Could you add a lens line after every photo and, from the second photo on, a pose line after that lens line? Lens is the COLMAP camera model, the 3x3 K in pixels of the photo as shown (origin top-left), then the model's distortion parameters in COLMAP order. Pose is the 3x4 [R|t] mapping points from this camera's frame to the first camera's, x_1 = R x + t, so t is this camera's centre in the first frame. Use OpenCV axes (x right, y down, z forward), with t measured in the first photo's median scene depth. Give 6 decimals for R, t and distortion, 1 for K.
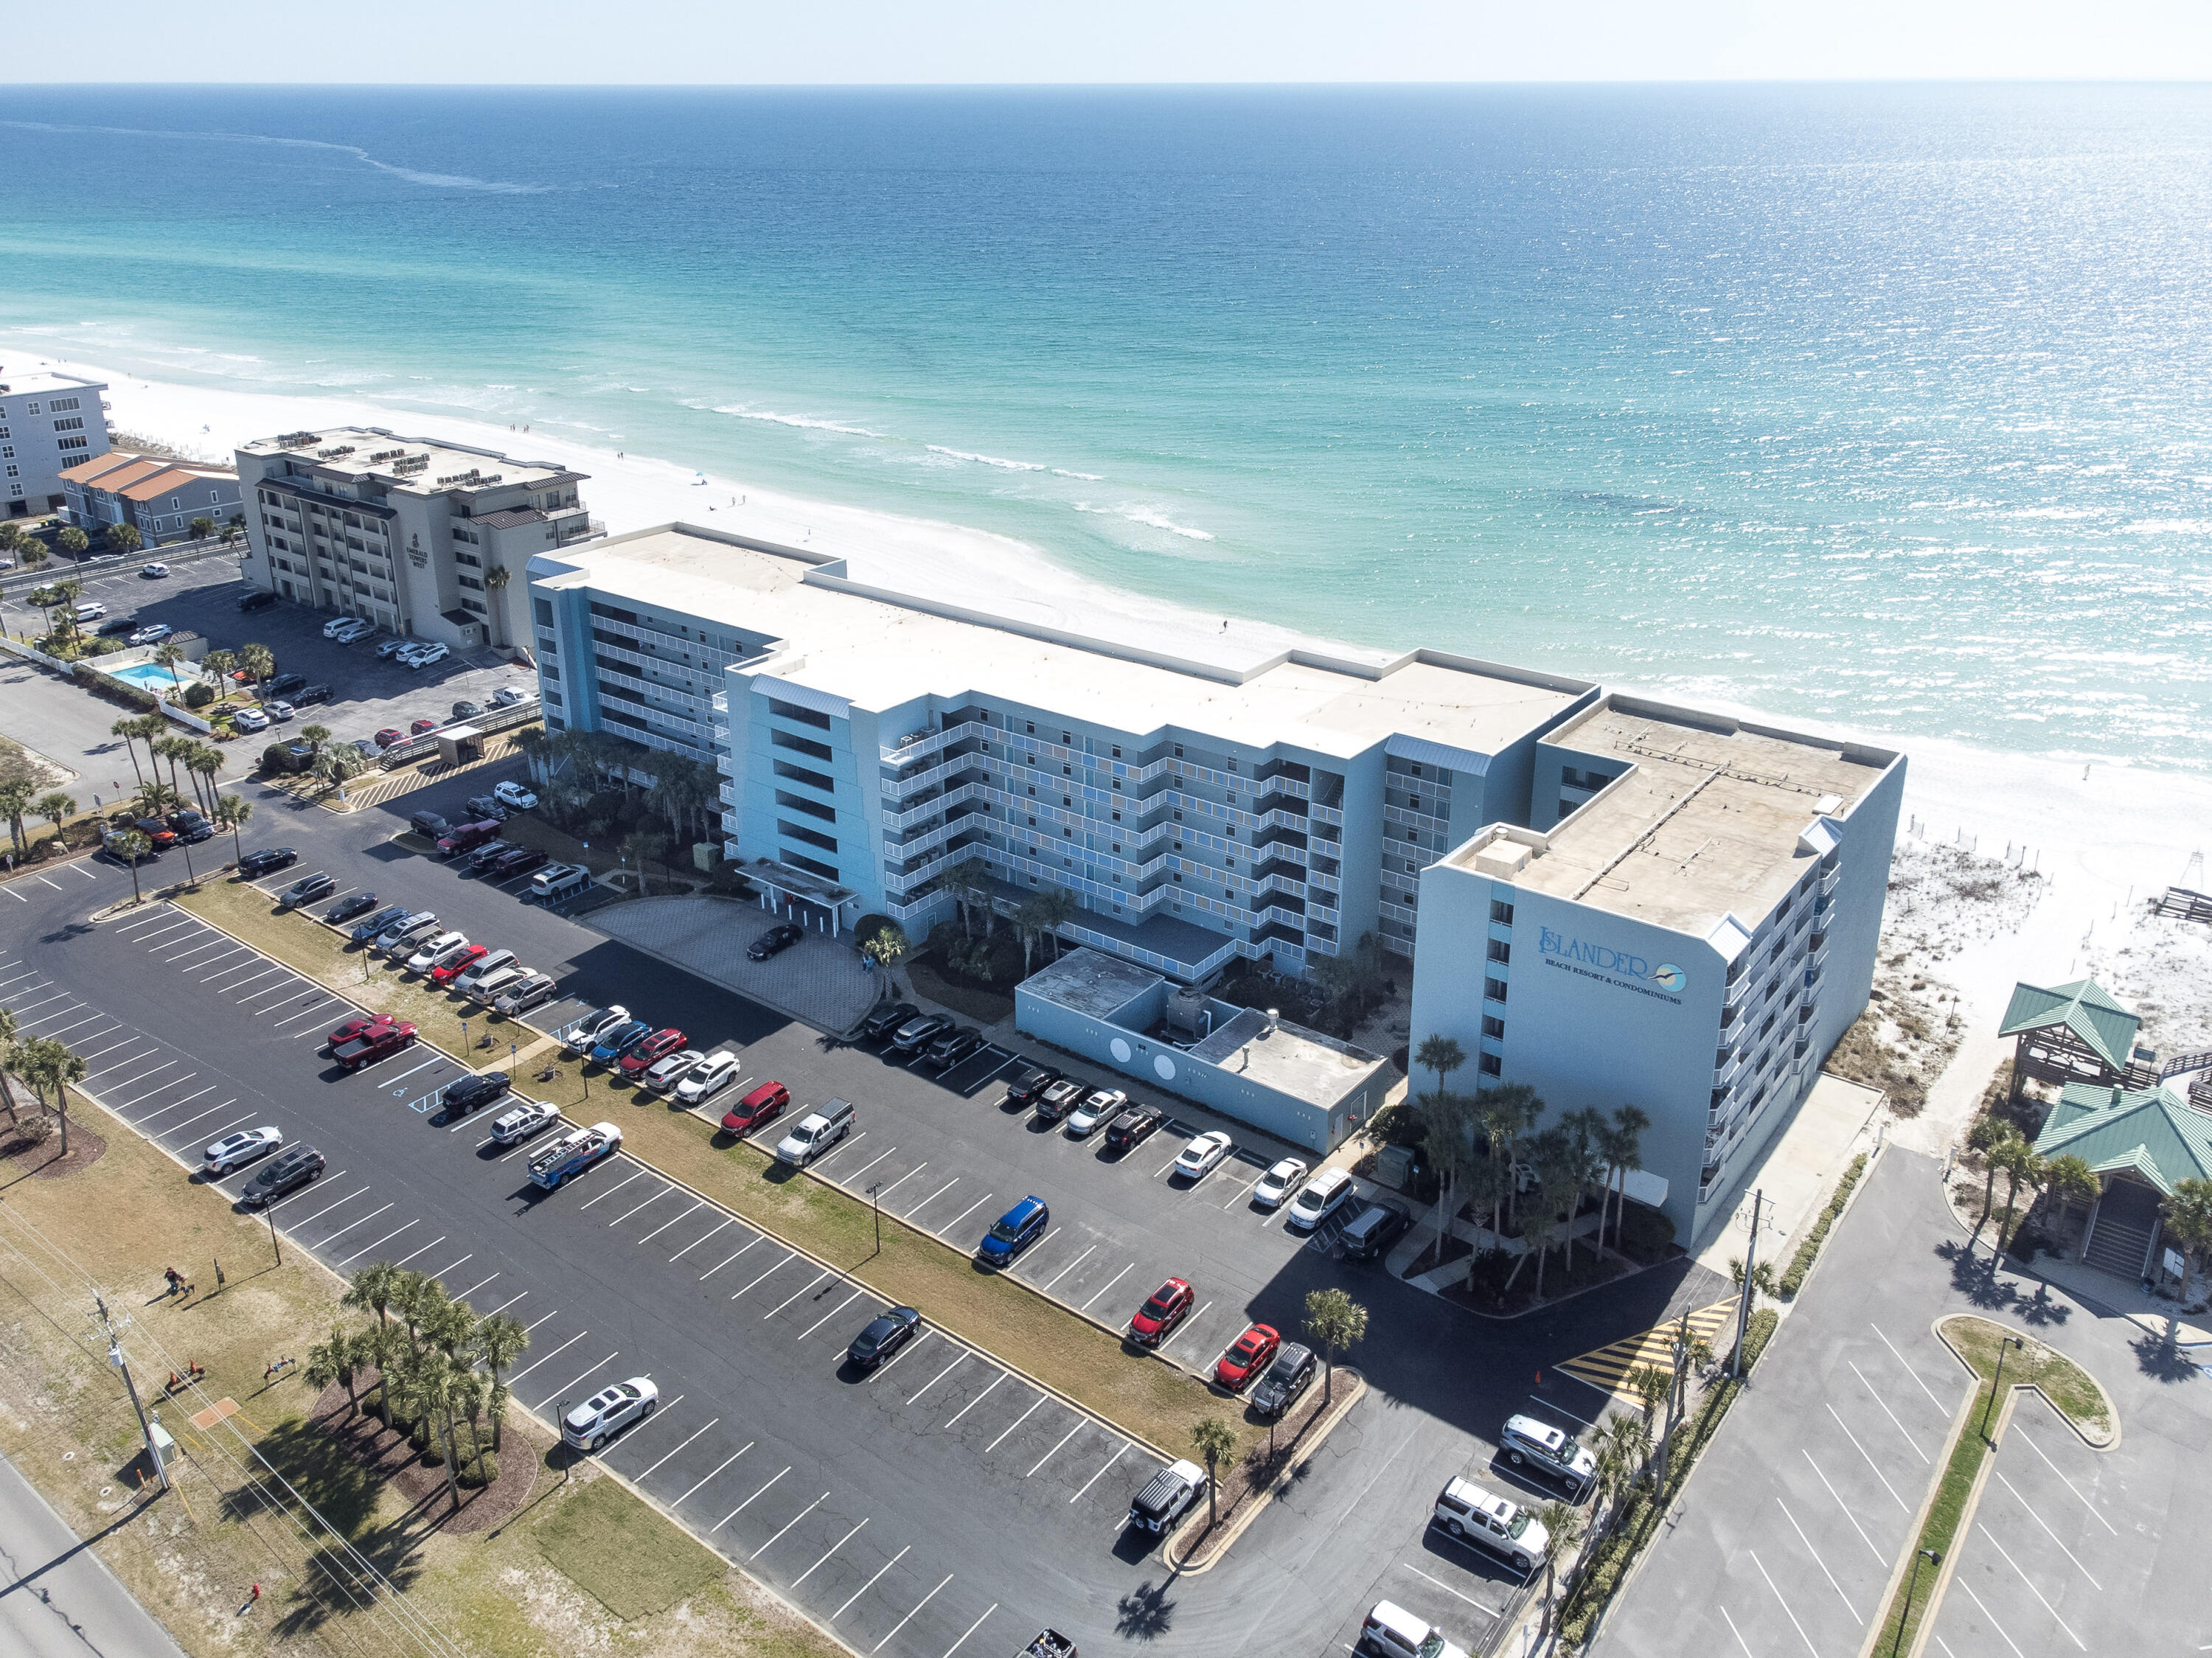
lens RADIAL K [[1834.6, 0, 1105.8], [0, 1834.6, 831.2], [0, 0, 1]] dist [0.007478, 0.008808]
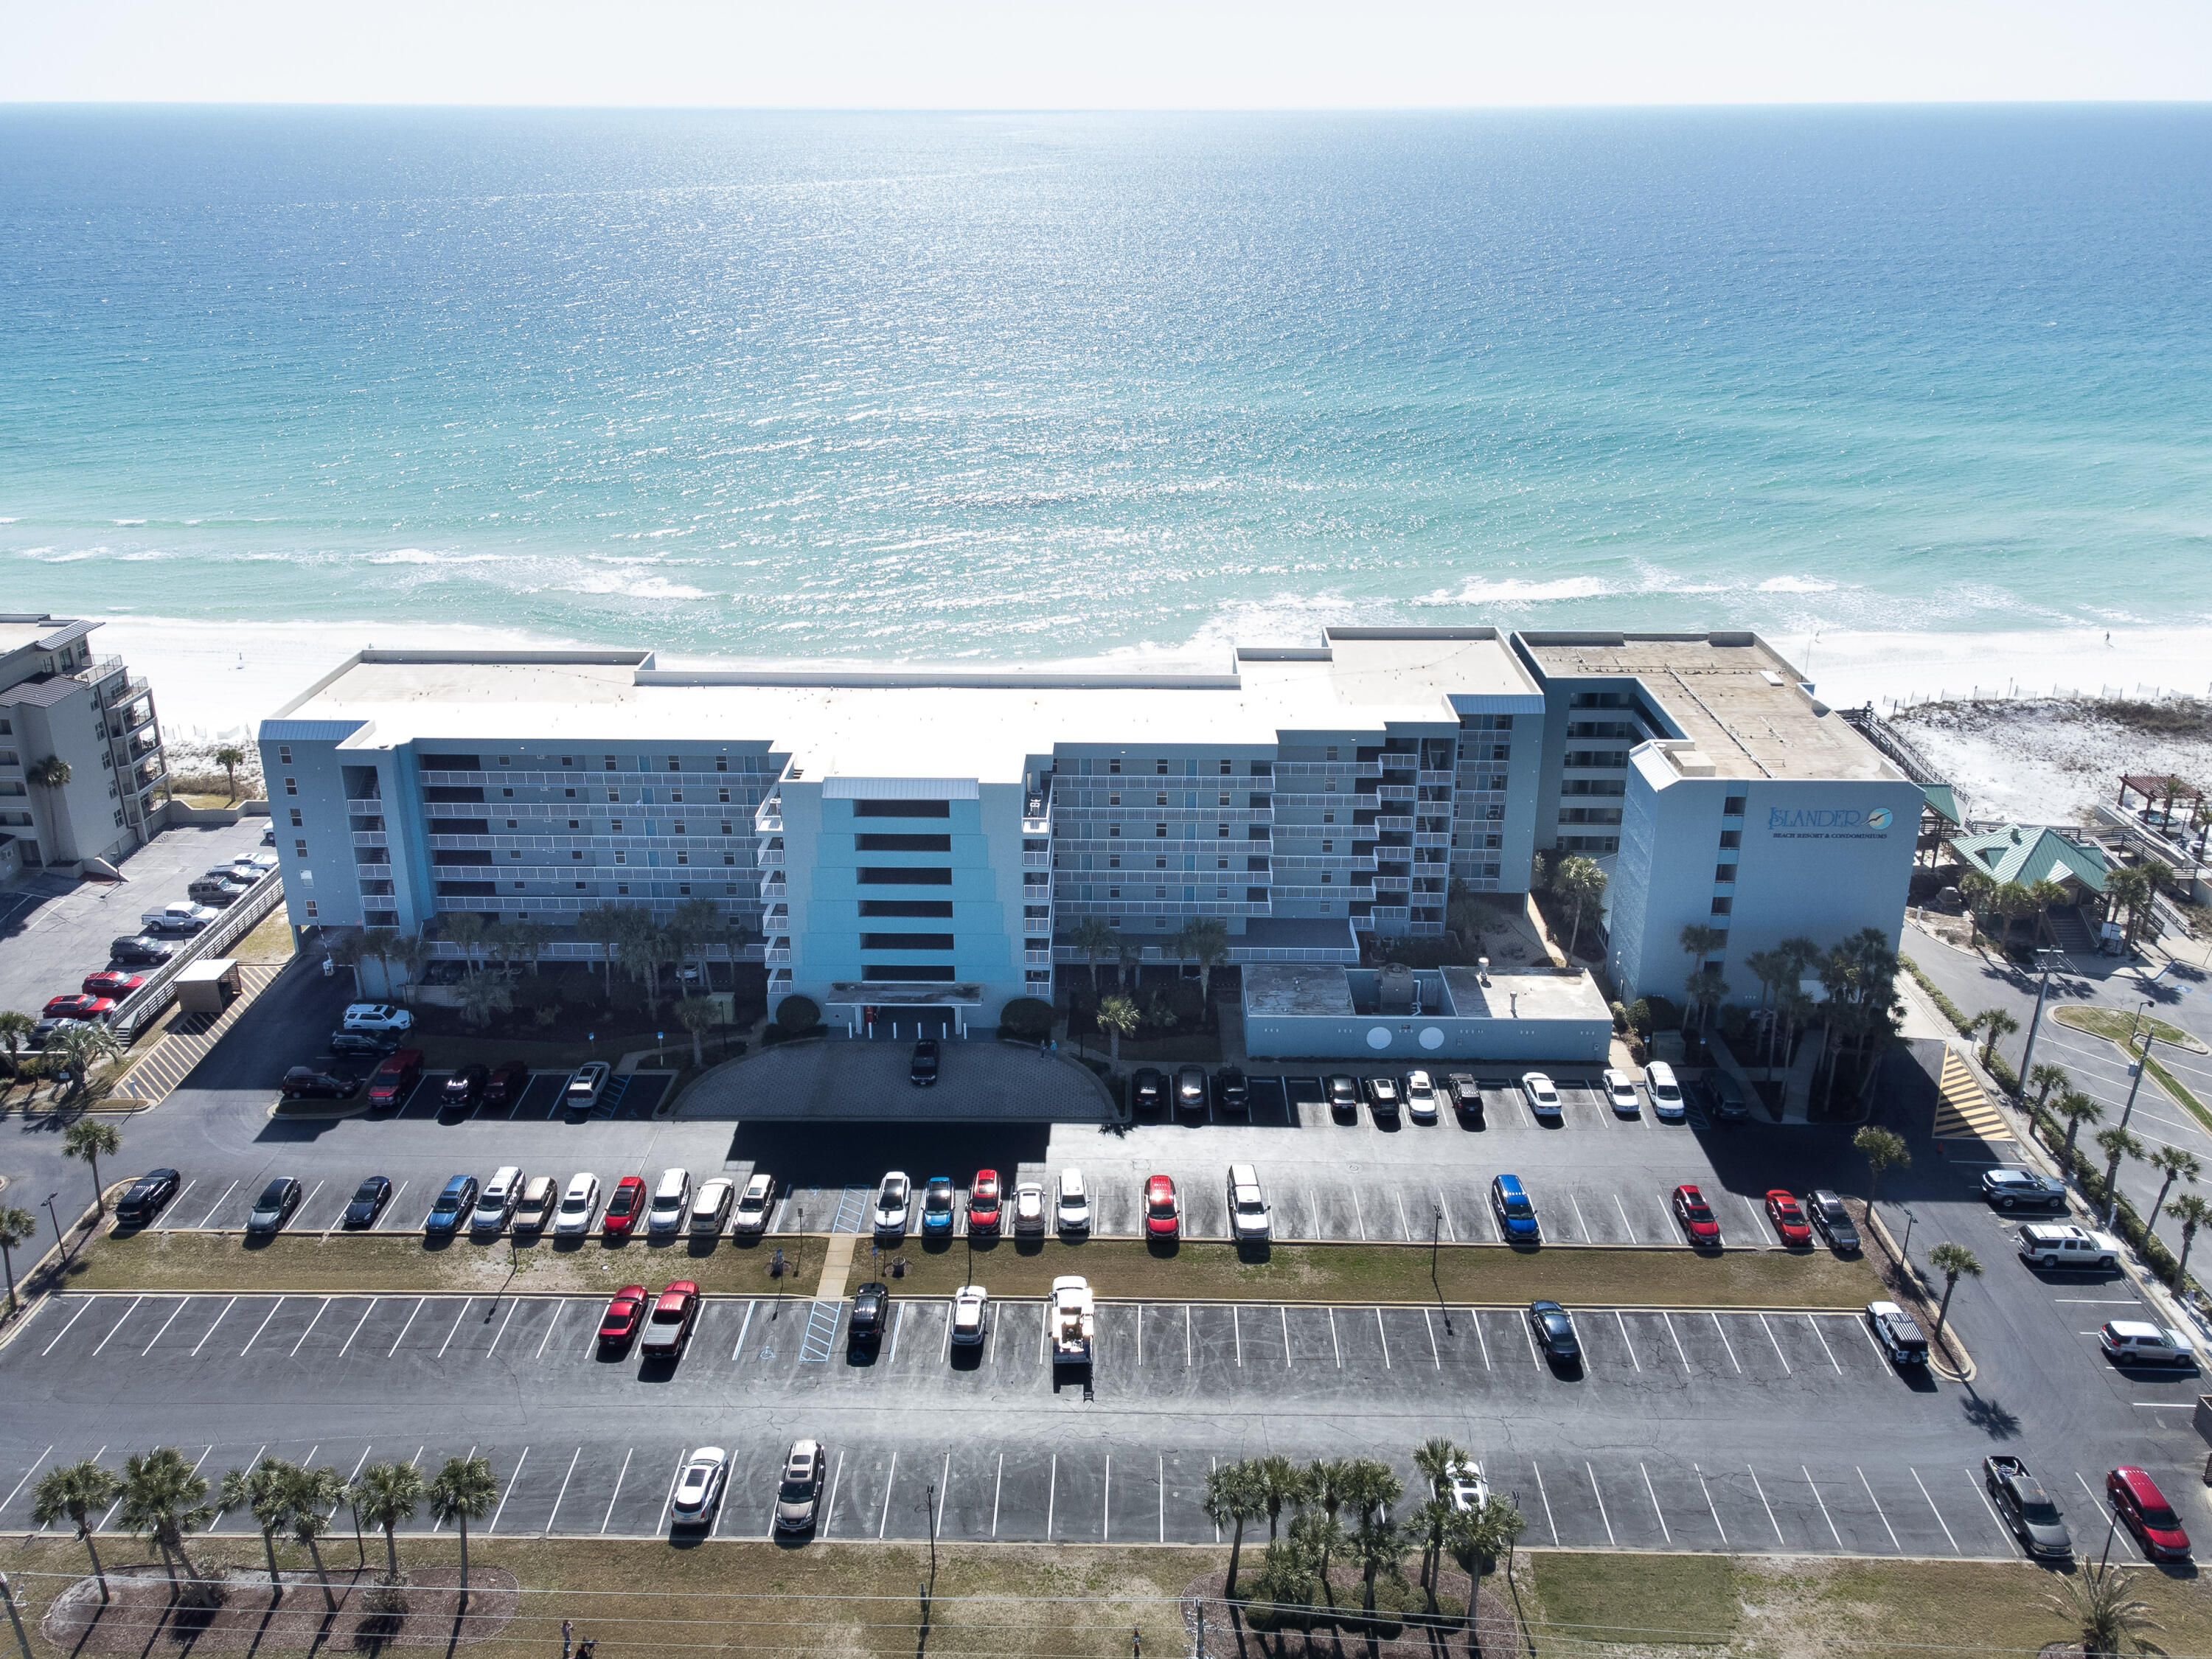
lens RADIAL K [[1834.7, 0, 1105.8], [0, 1834.7, 831.7], [0, 0, 1]] dist [0.007478, 0.008808]
pose [[0.778029, -0.232394, 0.583665, -0.688401], [0.237854, 0.968868, 0.068708, -0.101548], [-0.581461, 0.085370, 0.809083, 0.236464]]
